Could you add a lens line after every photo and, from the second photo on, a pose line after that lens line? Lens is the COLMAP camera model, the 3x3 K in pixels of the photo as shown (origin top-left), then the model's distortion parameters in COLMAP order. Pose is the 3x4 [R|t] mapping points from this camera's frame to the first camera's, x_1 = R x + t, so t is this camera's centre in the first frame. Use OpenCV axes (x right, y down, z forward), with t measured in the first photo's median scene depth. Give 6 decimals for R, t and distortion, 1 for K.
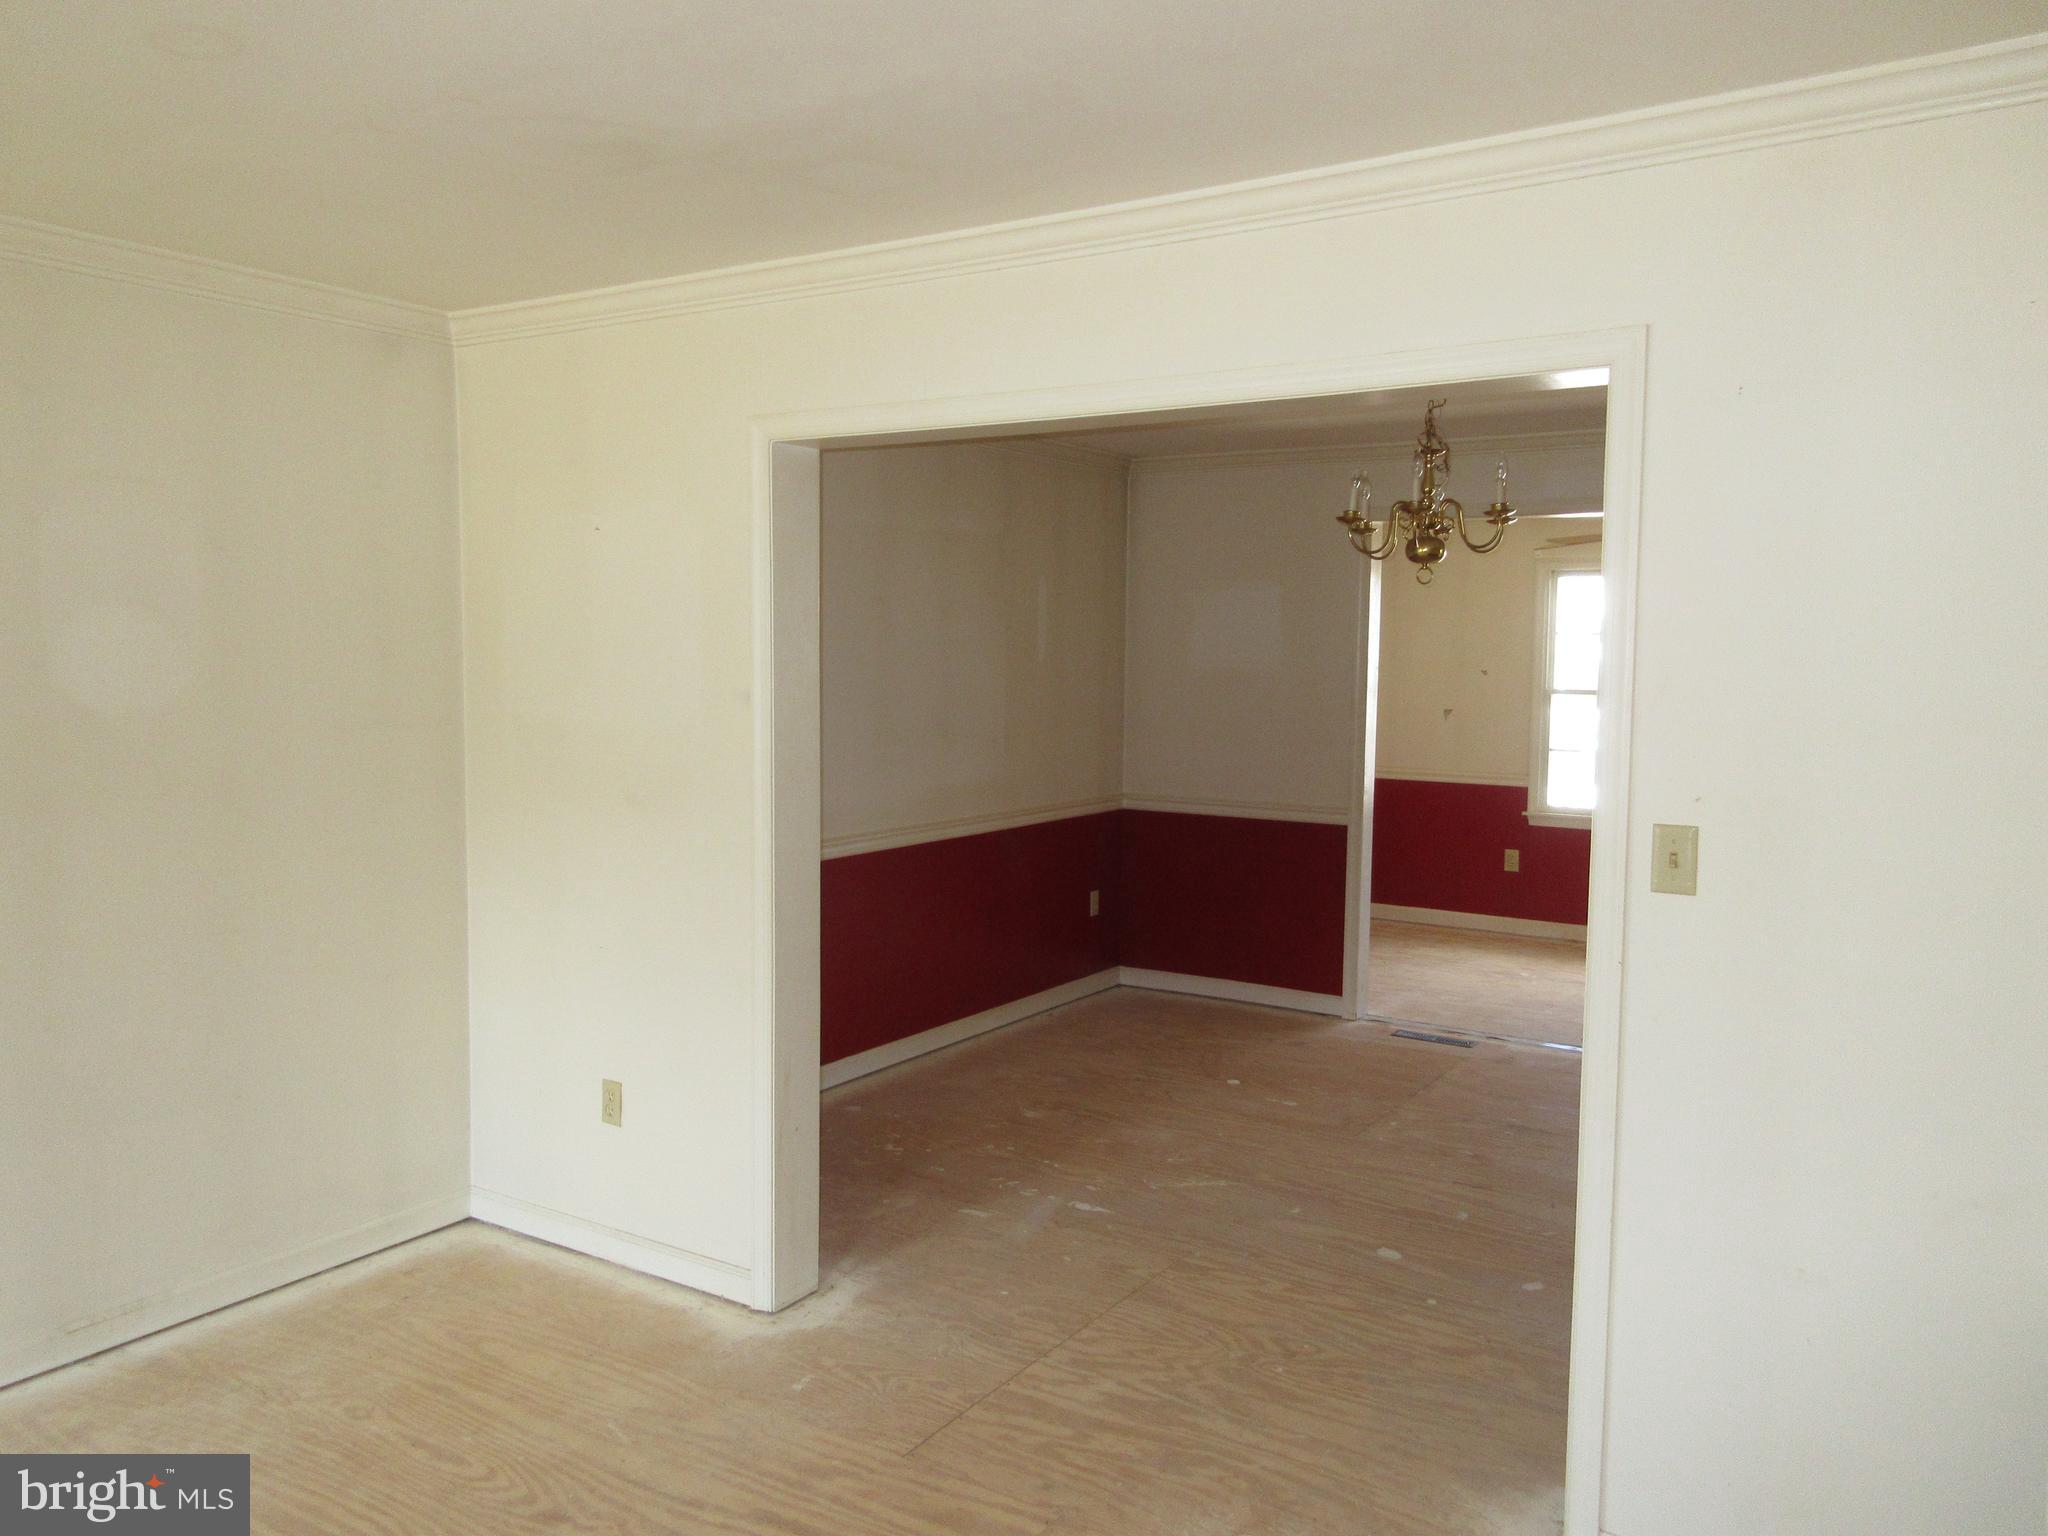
lens RADIAL K [[1536.8, 0, 1024.6], [0, 1536.8, 760.5], [0, 0, 1]] dist [0.025340, -0.009841]
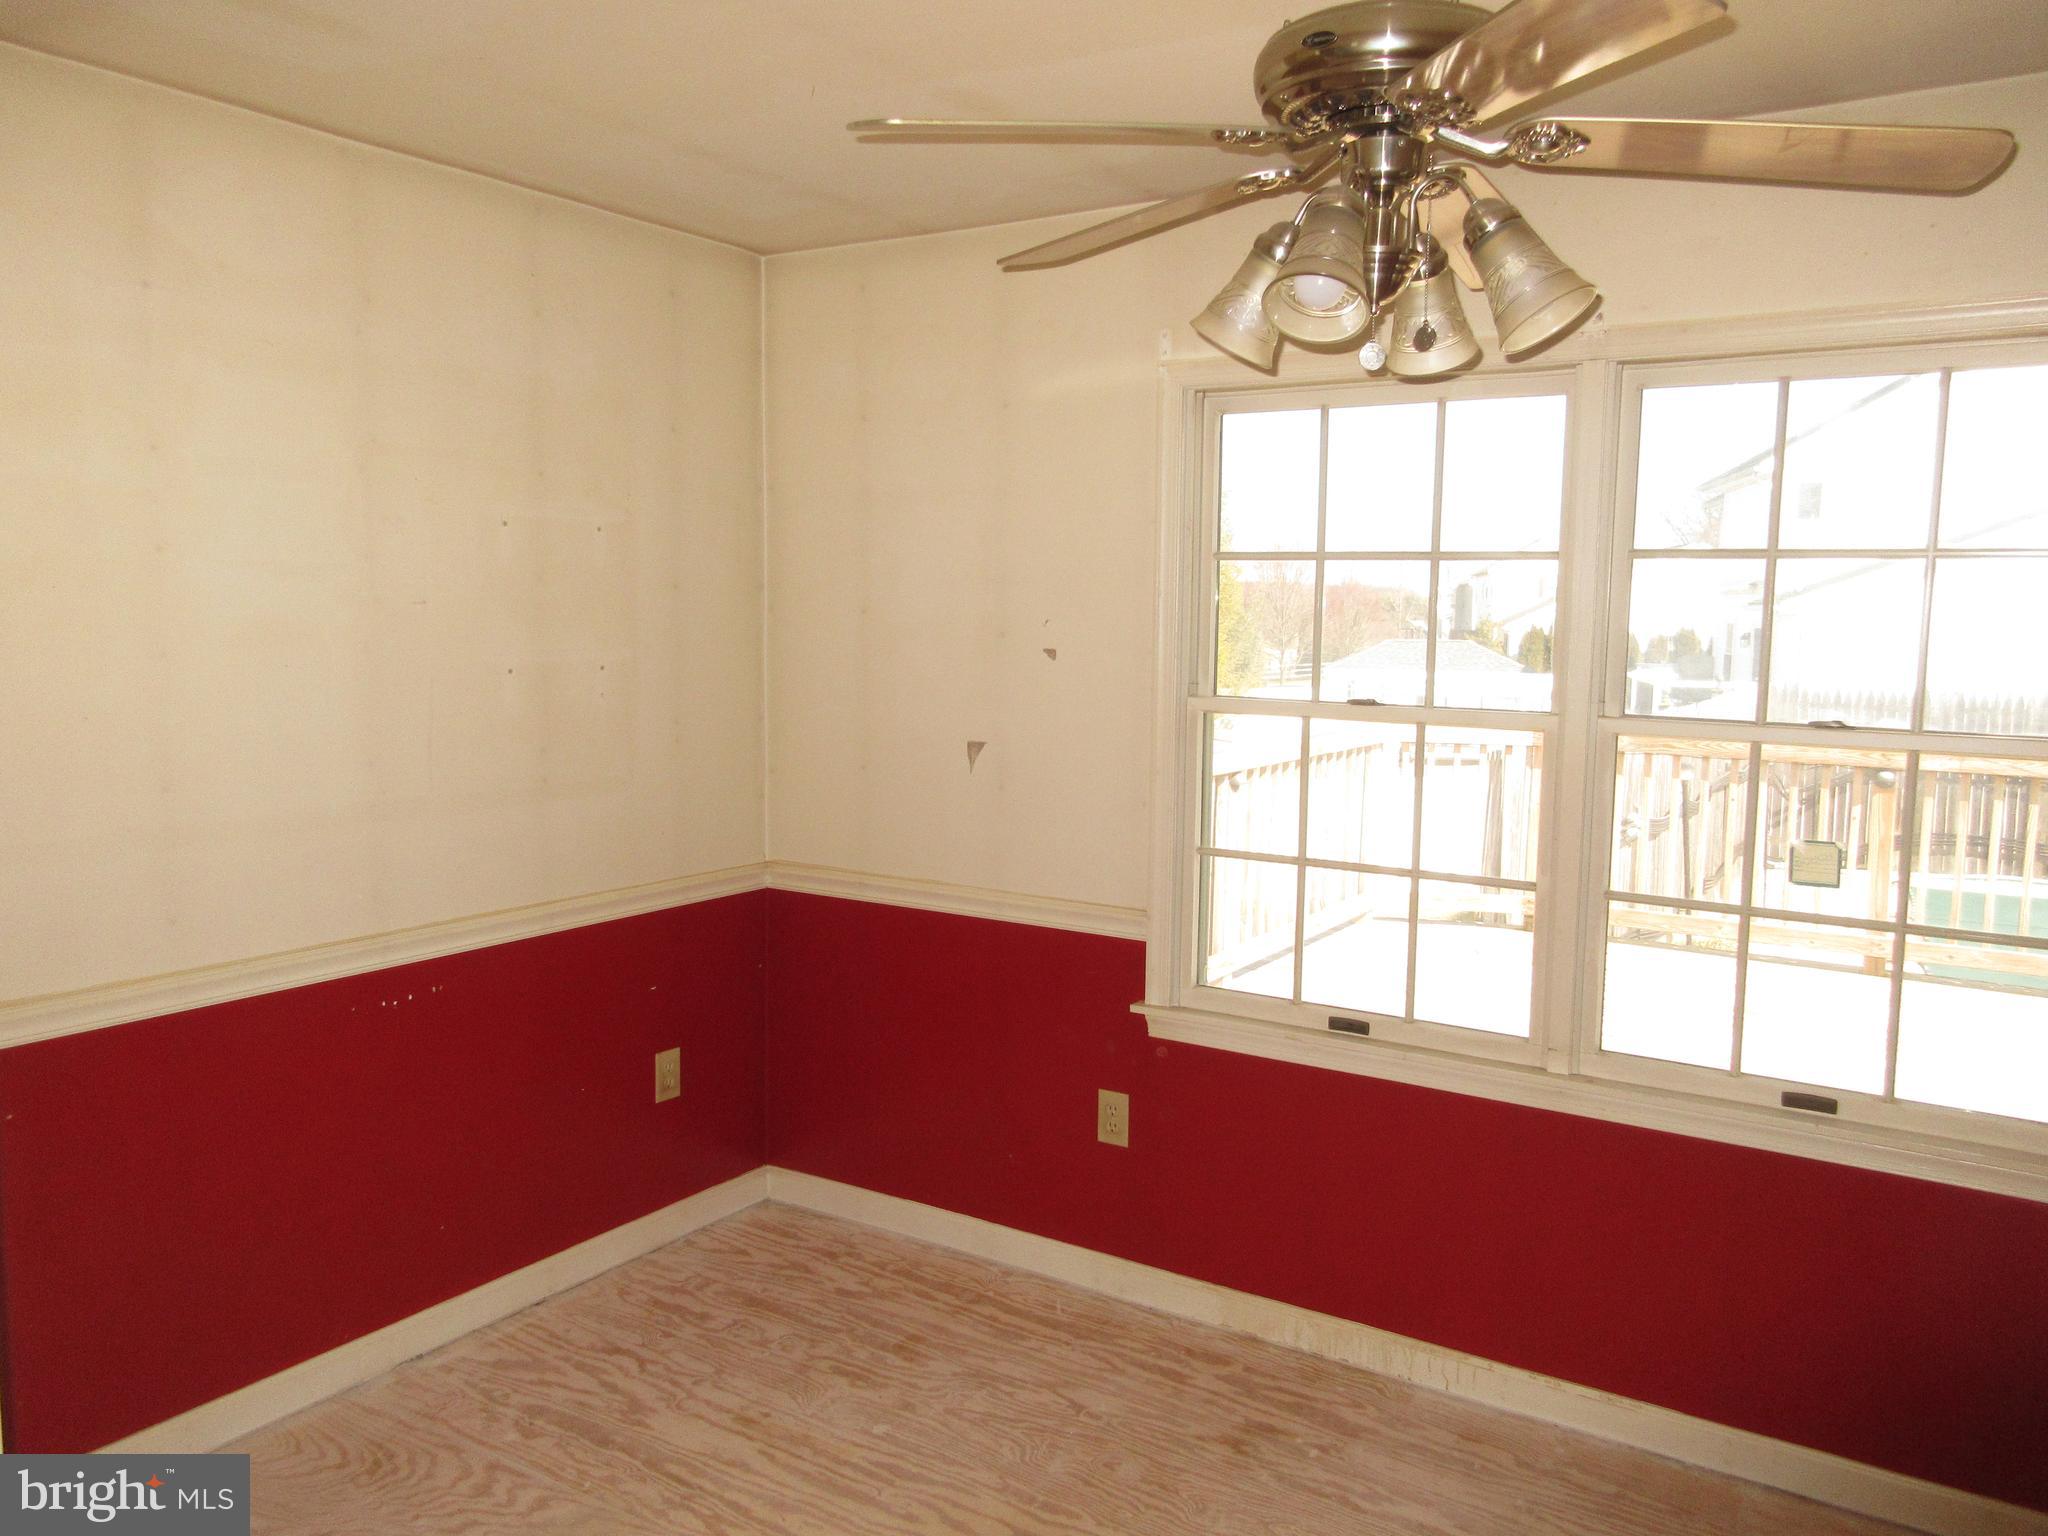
lens RADIAL K [[1536.8, 0, 1024.6], [0, 1536.8, 760.5], [0, 0, 1]] dist [0.025340, -0.009841]
pose [[0.999856, -0.000453, 0.016974, 0.476081], [-0.000088, 0.999492, 0.031877, -0.070112], [-0.016979, -0.031874, 0.999348, 0.997602]]
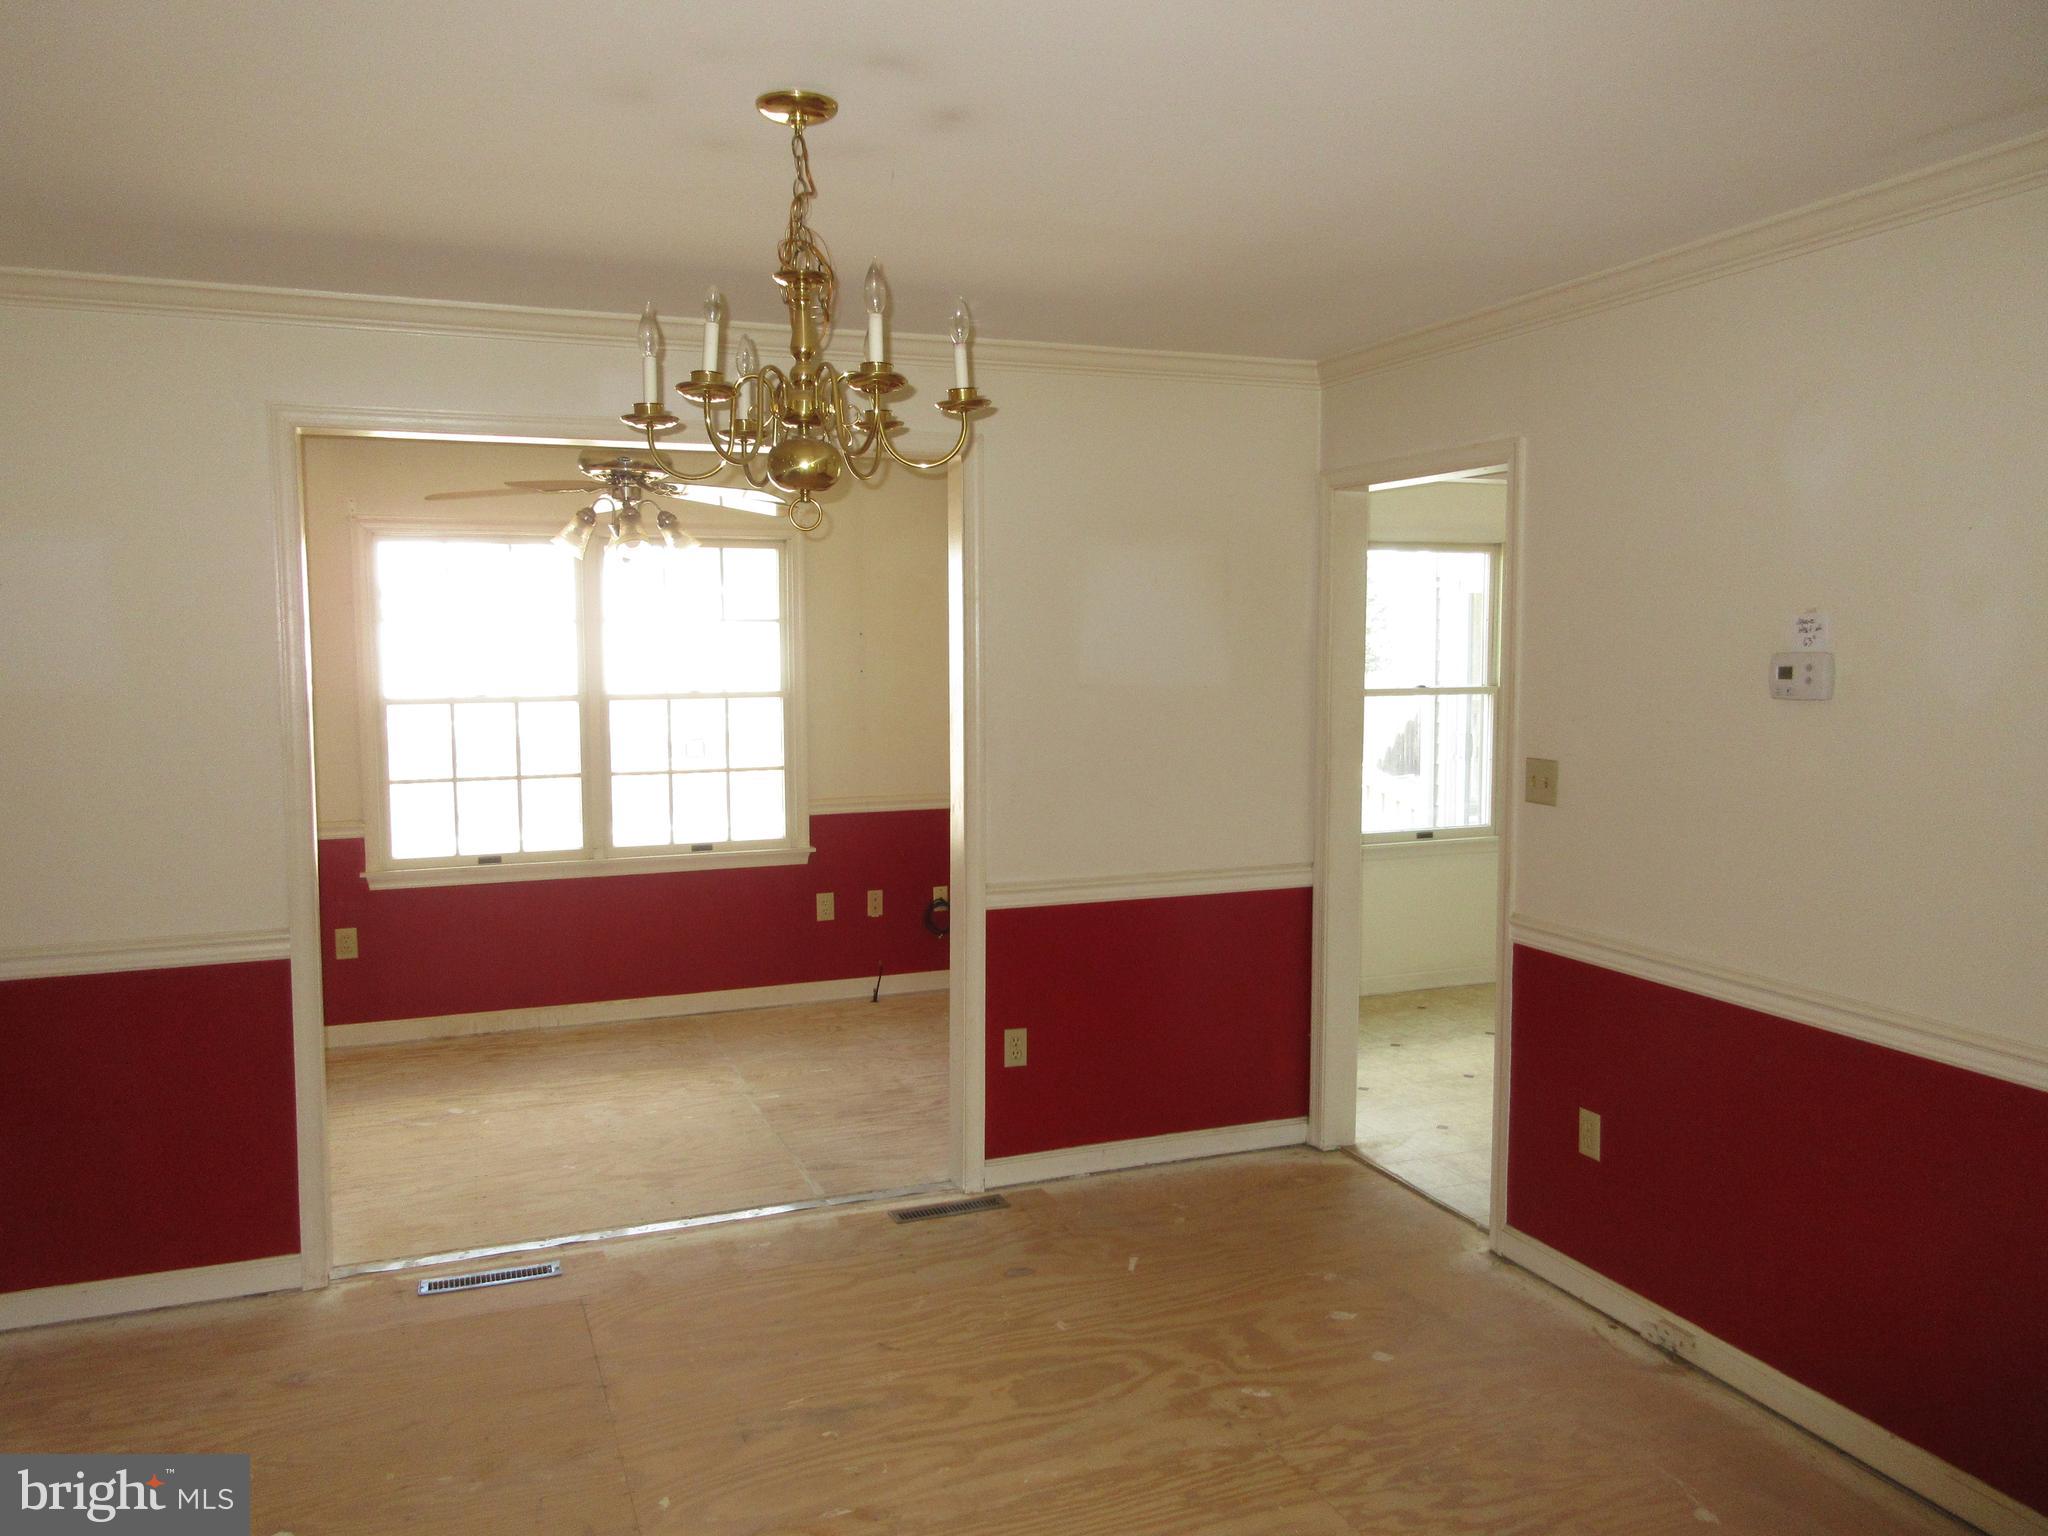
lens RADIAL K [[1536.8, 0, 1024.6], [0, 1536.8, 760.5], [0, 0, 1]] dist [0.025340, -0.009841]
pose [[0.574205, -0.074852, 0.815282, -0.121739], [0.067218, 0.996760, 0.044172, -0.047537], [-0.815947, 0.029438, 0.577376, 0.565848]]
